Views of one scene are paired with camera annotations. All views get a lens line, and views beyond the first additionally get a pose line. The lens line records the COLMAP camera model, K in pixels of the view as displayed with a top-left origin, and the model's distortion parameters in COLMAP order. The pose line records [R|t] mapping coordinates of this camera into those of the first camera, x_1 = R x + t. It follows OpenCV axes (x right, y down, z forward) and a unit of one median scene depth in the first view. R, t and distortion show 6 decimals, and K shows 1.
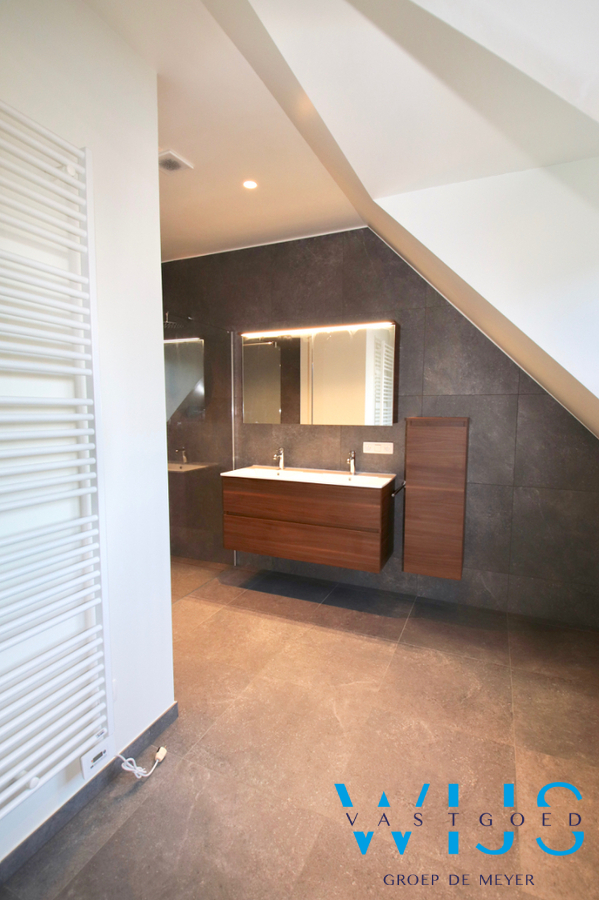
lens RADIAL K [[433.5, 0, 304.4], [0, 433.5, 449.1], [0, 0, 1]] dist [0.031802, -0.032274]
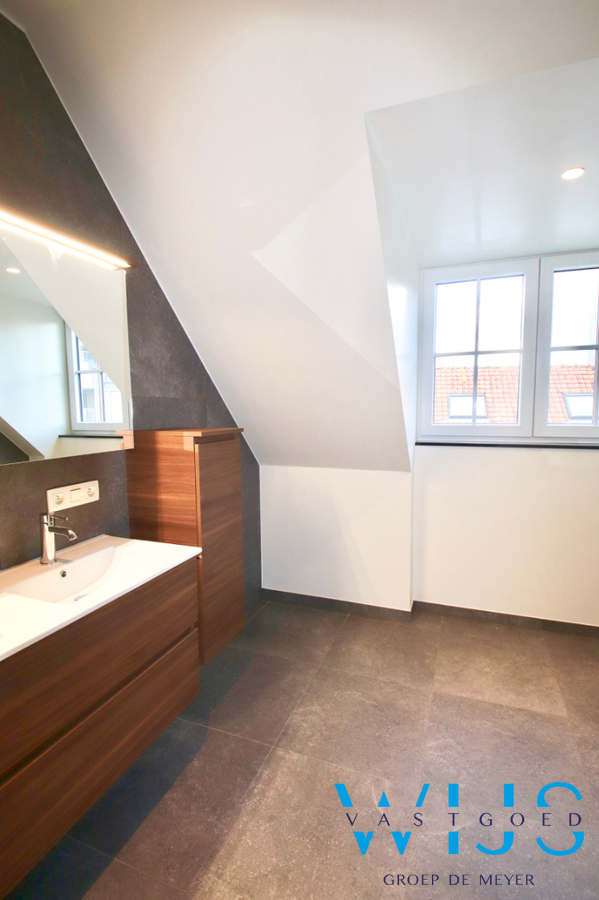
lens RADIAL K [[433.5, 0, 304.4], [0, 433.5, 449.1], [0, 0, 1]] dist [0.031802, -0.032274]
pose [[-0.067474, -0.099672, 0.992730, -0.433477], [0.094781, 0.989857, 0.105826, -0.104866], [-0.993209, 0.101232, -0.057343, 0.911815]]
